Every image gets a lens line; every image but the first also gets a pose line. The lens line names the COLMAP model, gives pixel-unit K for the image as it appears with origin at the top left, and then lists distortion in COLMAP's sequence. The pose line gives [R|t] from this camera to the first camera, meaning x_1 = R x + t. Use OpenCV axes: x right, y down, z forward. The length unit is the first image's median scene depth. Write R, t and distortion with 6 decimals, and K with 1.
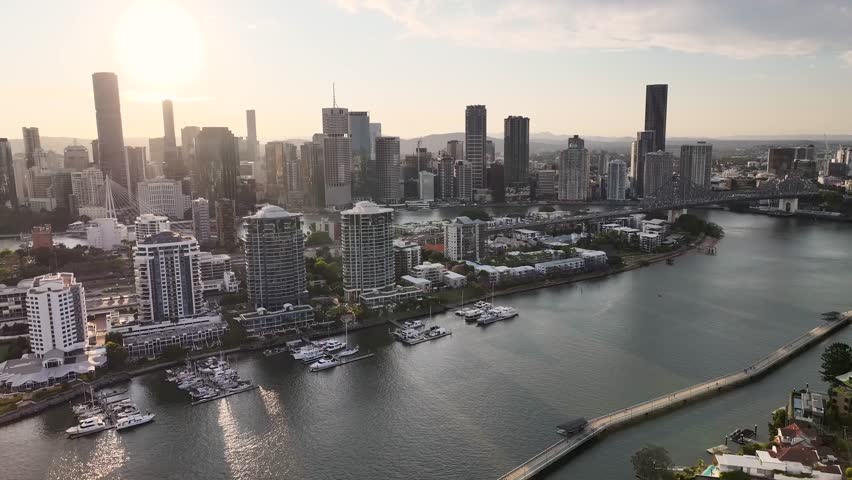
lens RADIAL K [[587.3, 0, 426.0], [0, 587.3, 240.0], [0, 0, 1]] dist [-0.001412, 0.005312]
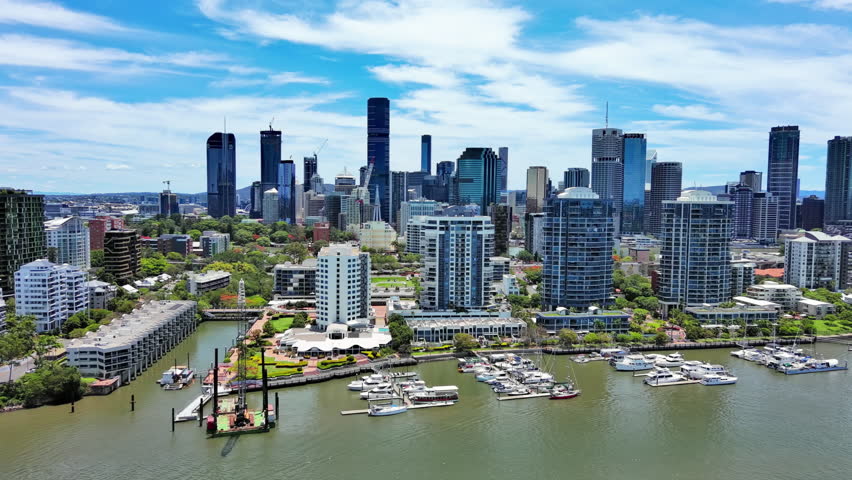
lens RADIAL K [[626.2, 0, 426.0], [0, 626.2, 240.0], [0, 0, 1]] dist [0.000029, 0.000985]
pose [[0.923792, 0.047300, -0.379961, -0.119891], [-0.080520, 0.994149, -0.072008, 0.091215], [0.374332, 0.097115, 0.922195, 0.129013]]
